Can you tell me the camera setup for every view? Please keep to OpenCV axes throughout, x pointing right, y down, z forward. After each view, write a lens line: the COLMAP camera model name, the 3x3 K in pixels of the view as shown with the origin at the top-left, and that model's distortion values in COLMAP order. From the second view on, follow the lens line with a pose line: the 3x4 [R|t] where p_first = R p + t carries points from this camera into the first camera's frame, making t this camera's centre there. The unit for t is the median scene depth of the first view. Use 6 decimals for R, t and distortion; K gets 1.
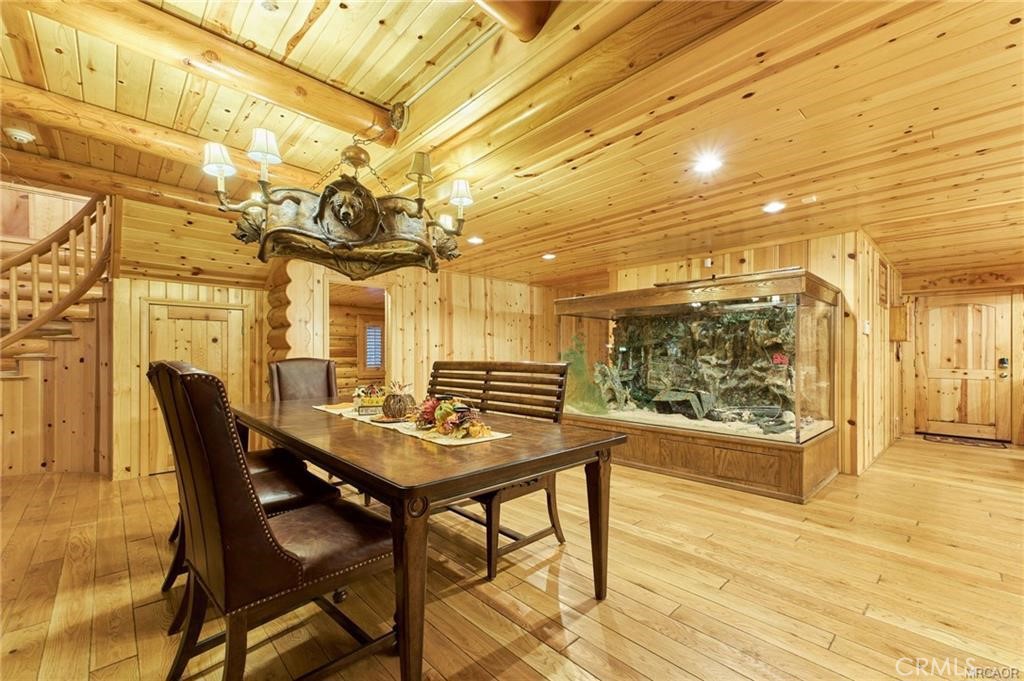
lens RADIAL K [[431.7, 0, 524.9], [0, 431.7, 357.1], [0, 0, 1]] dist [0.010805, 0.000432]
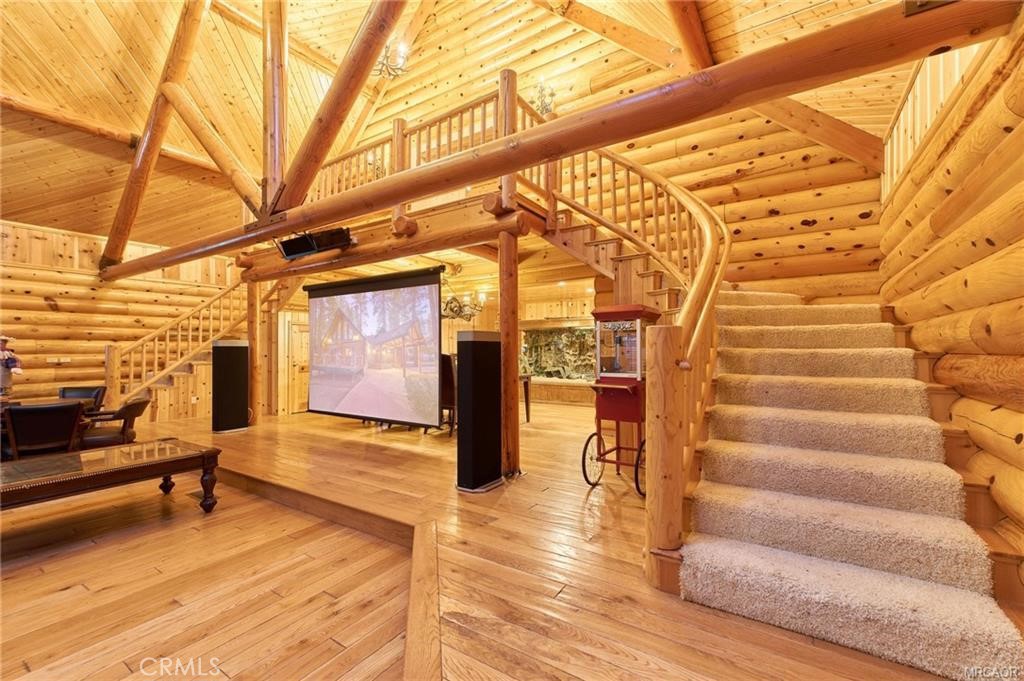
lens RADIAL K [[431.7, 0, 521.0], [0, 431.7, 345.1], [0, 0, 1]] dist [0.010805, 0.000432]
pose [[0.974201, -0.001315, 0.225680, -0.264378], [0.005056, 0.999859, -0.015999, 0.004107], [-0.225627, 0.016727, 0.974070, -0.941599]]
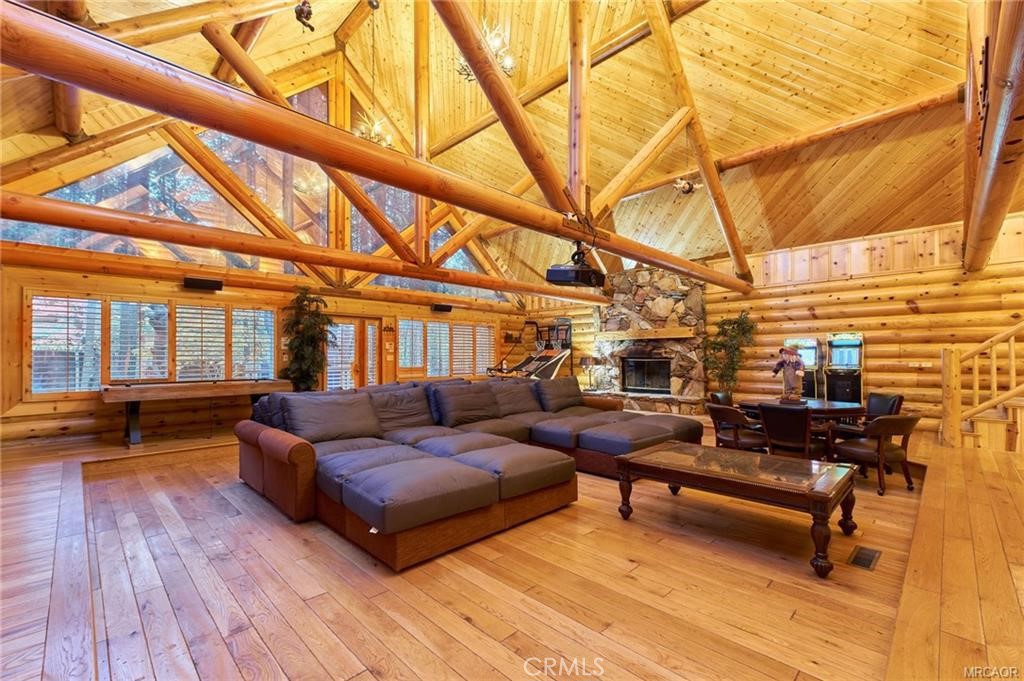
lens RADIAL K [[431.7, 0, 522.0], [0, 431.7, 355.0], [0, 0, 1]] dist [0.010805, 0.000432]
pose [[0.025794, -0.002858, -0.999663, -0.077239], [-0.001334, 0.999995, -0.002893, -0.002066], [0.999666, 0.001408, 0.025790, -0.480058]]
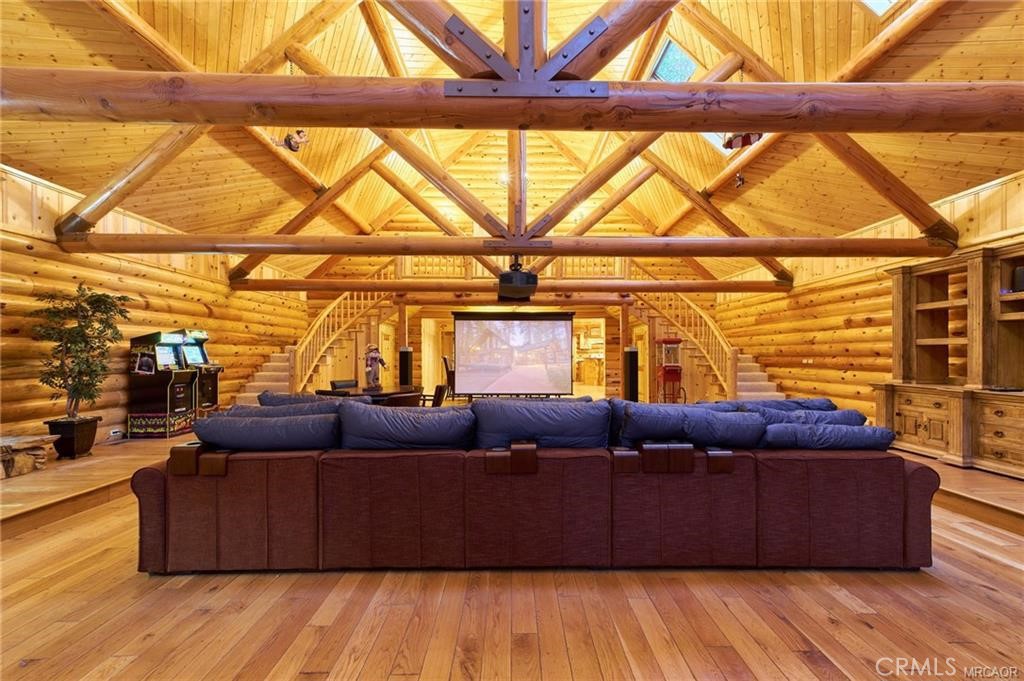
lens RADIAL K [[431.7, 0, 522.3], [0, 431.7, 355.7], [0, 0, 1]] dist [0.010805, 0.000432]
pose [[0.675373, -0.002083, 0.737473, -1.848772], [0.003525, 0.999994, -0.000404, 0.003676], [-0.737468, 0.002872, 0.675376, -1.088665]]
